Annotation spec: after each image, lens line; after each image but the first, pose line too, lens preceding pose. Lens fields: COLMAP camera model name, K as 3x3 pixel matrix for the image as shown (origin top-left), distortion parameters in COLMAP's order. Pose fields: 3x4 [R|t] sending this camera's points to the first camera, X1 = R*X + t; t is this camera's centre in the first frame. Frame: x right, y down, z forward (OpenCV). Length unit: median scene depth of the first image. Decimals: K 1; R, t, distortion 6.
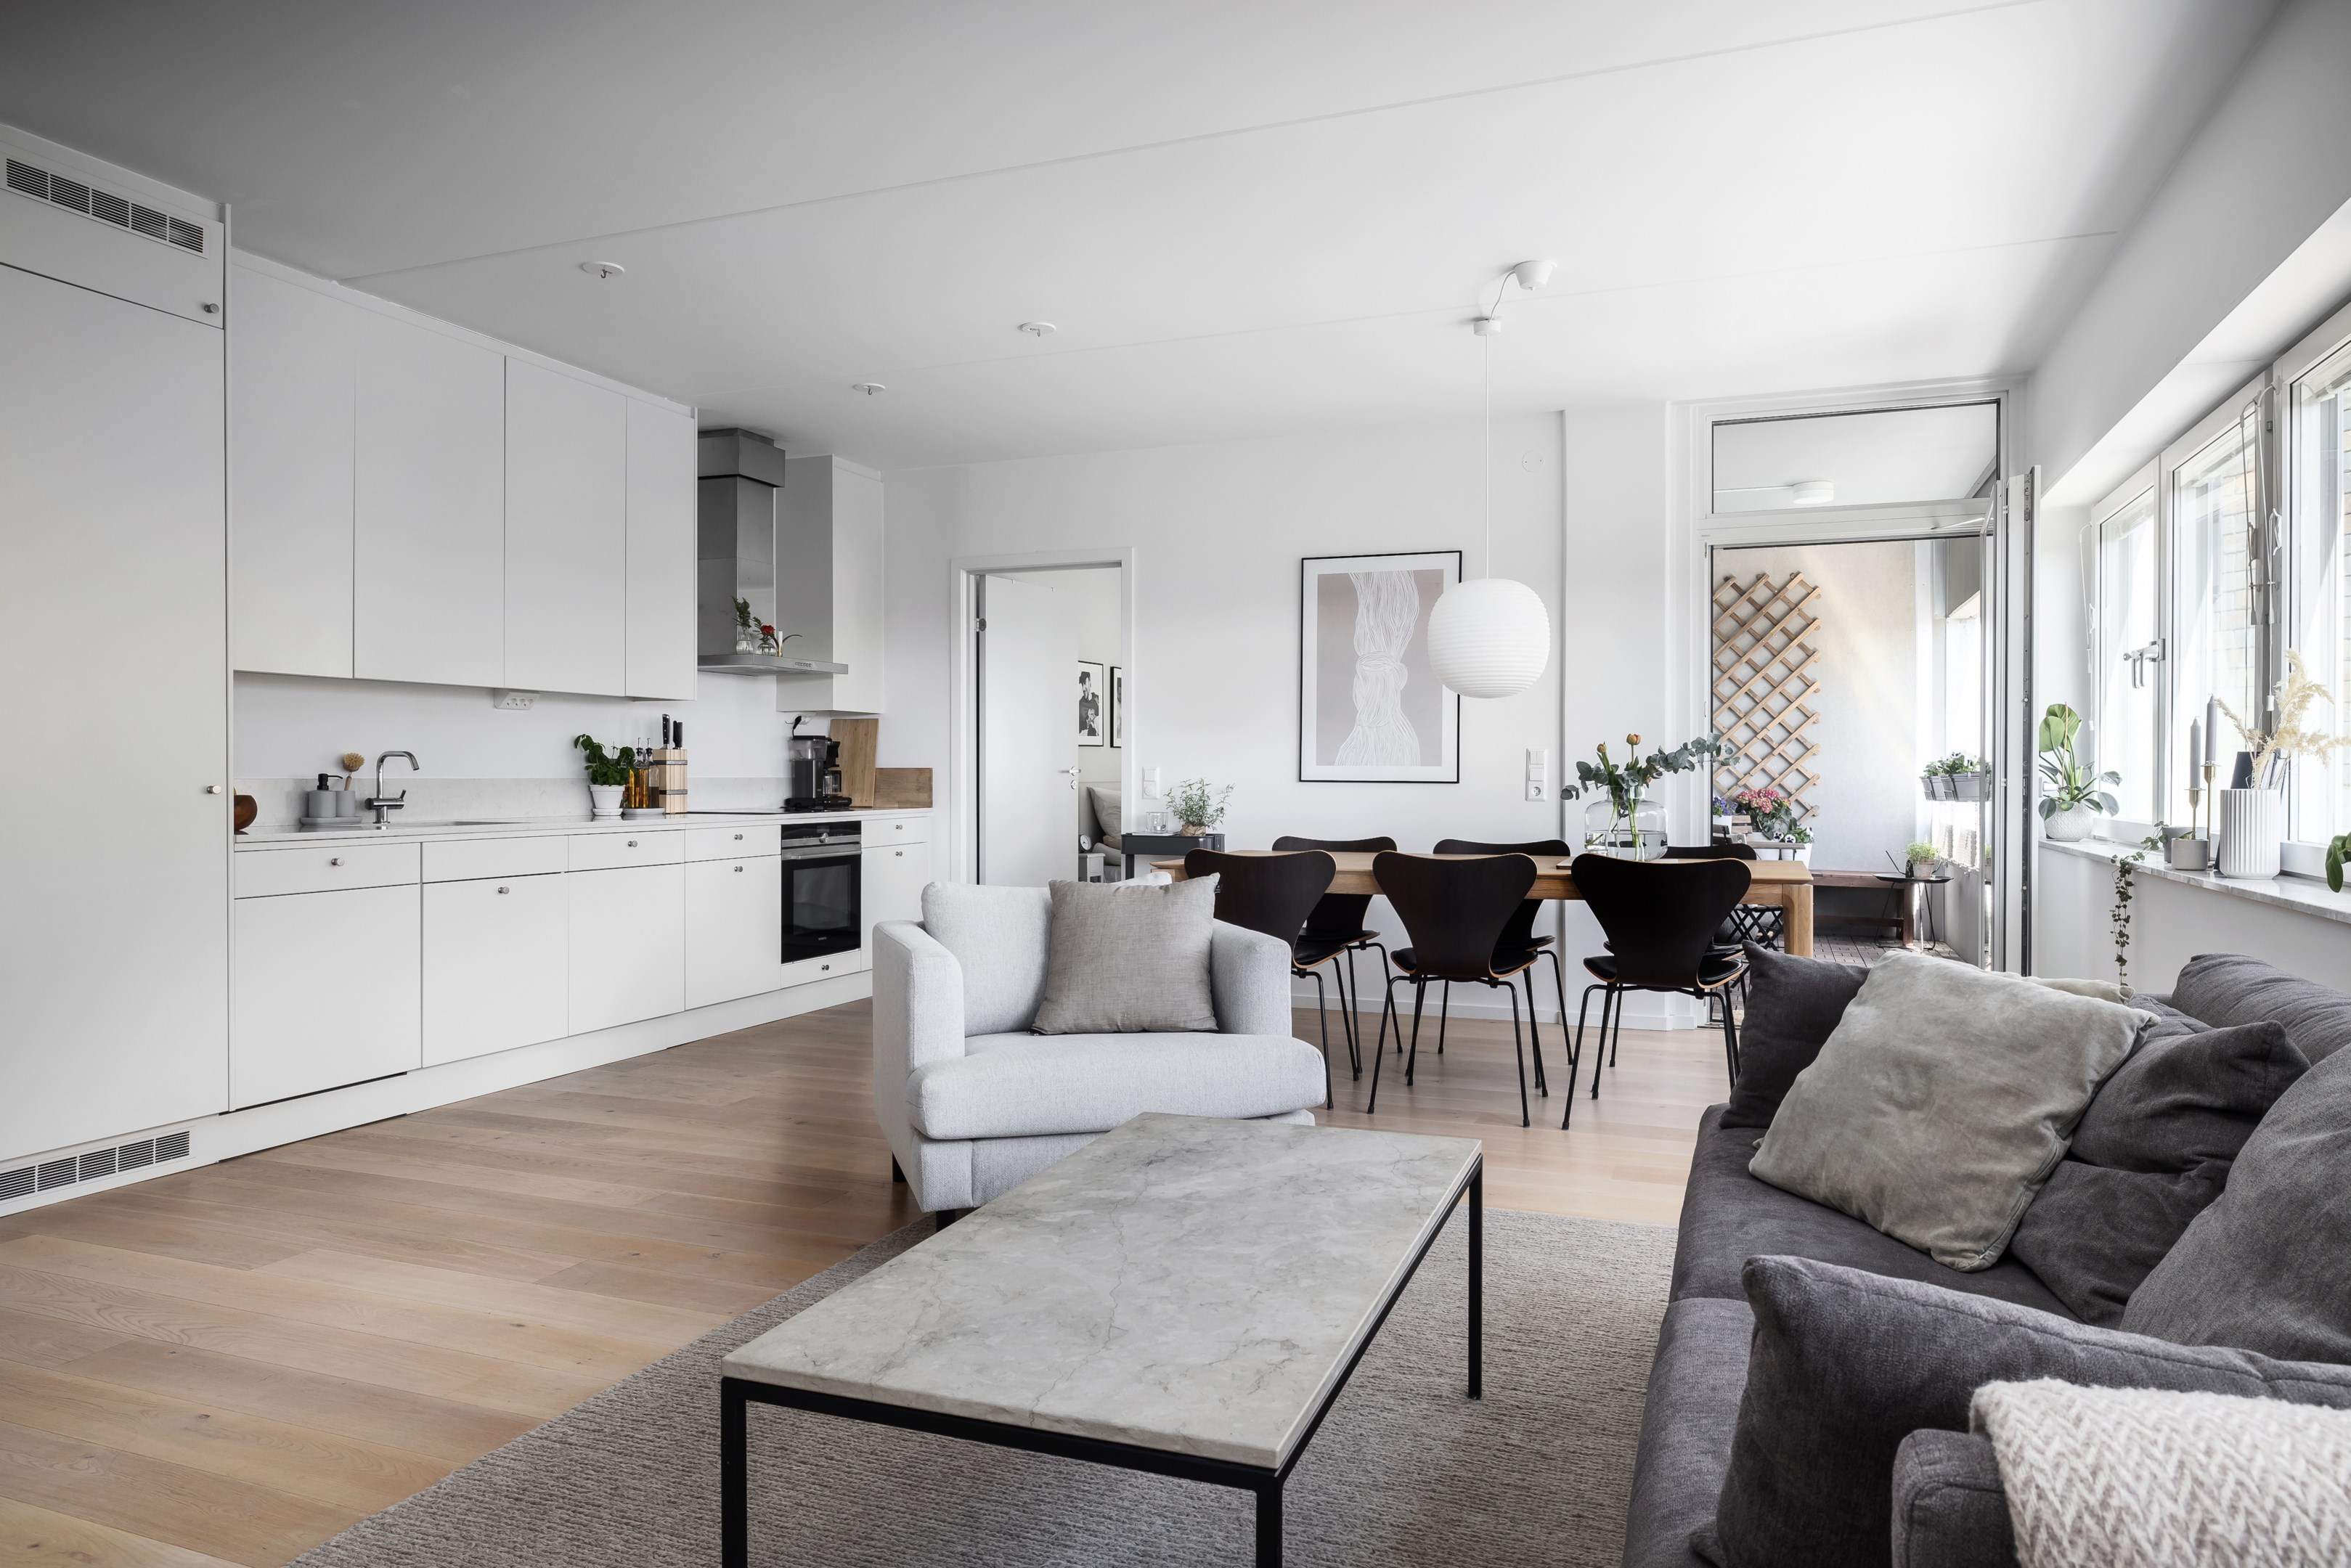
lens RADIAL K [[1463.7, 0, 1175.5], [0, 1463.7, 784.0], [0, 0, 1]] dist [-0.000816, -0.000582]
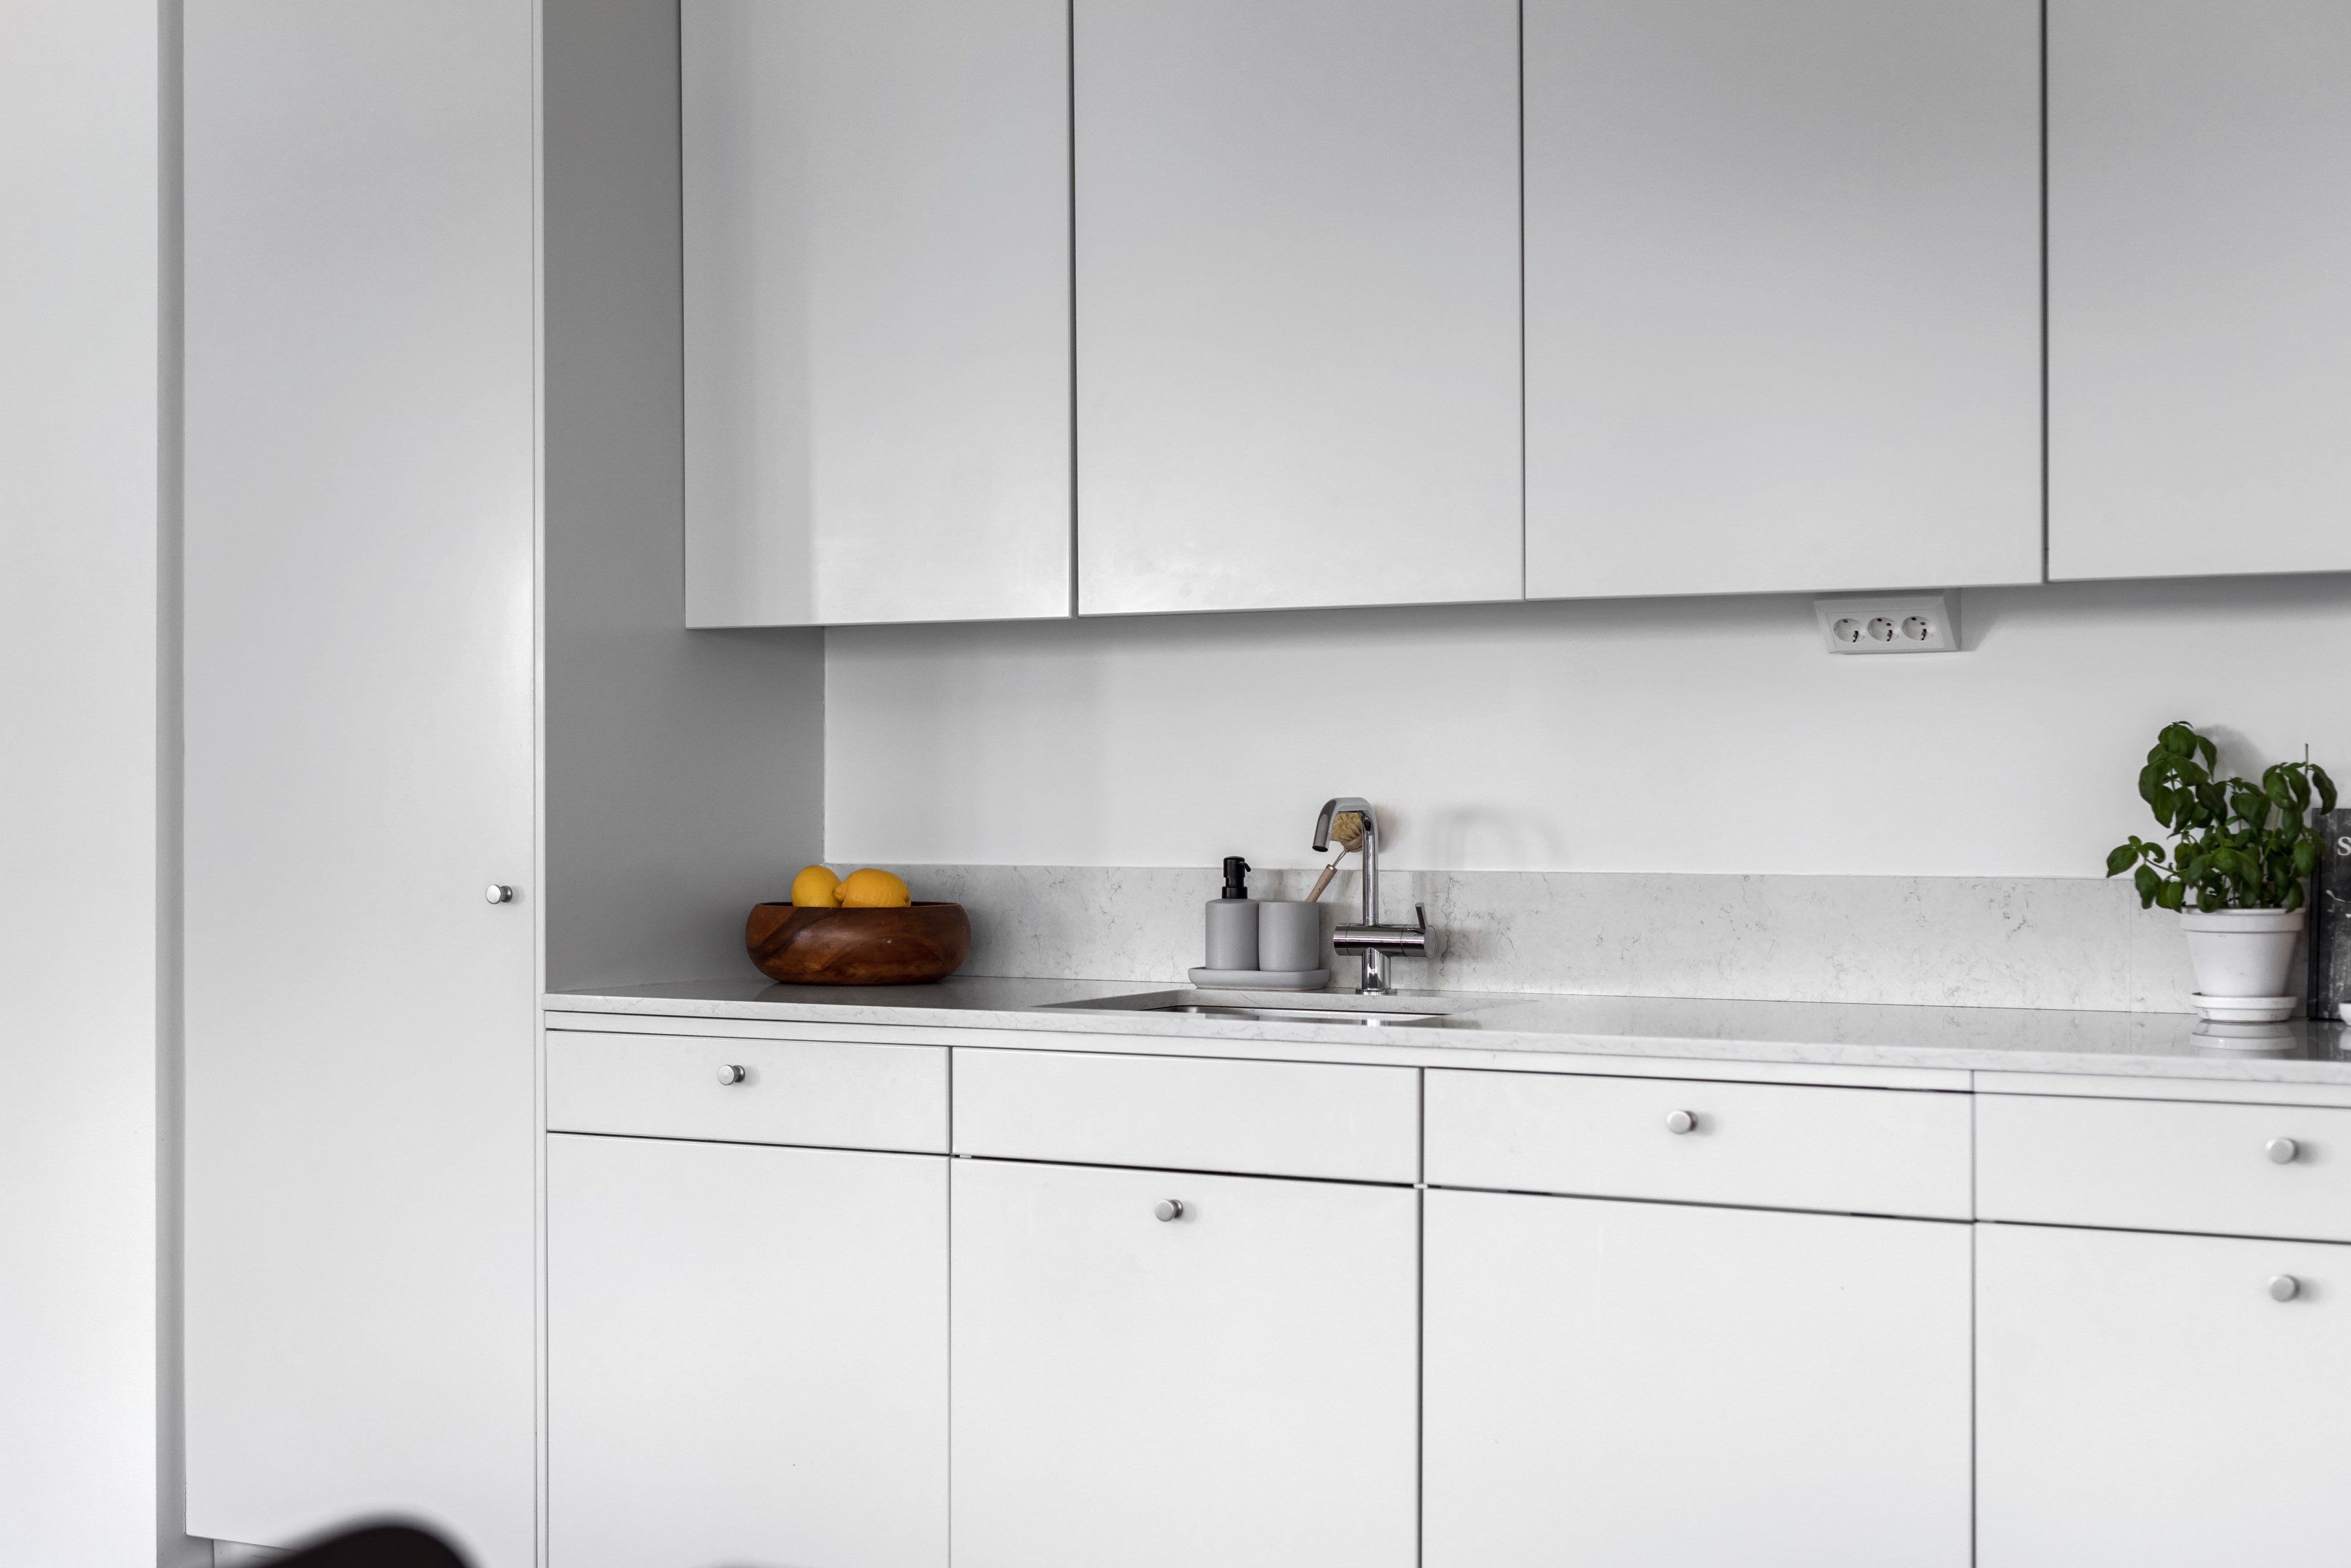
lens RADIAL K [[3349.2, 0, 1175.5], [0, 3349.2, 784.0], [0, 0, 1]] dist [-0.005878, -0.021601]
pose [[-0.138517, -0.002211, -0.990358, 0.241032], [-0.004047, 0.999990, -0.001667, -0.019495], [0.990352, 0.003777, -0.138525, 0.858294]]
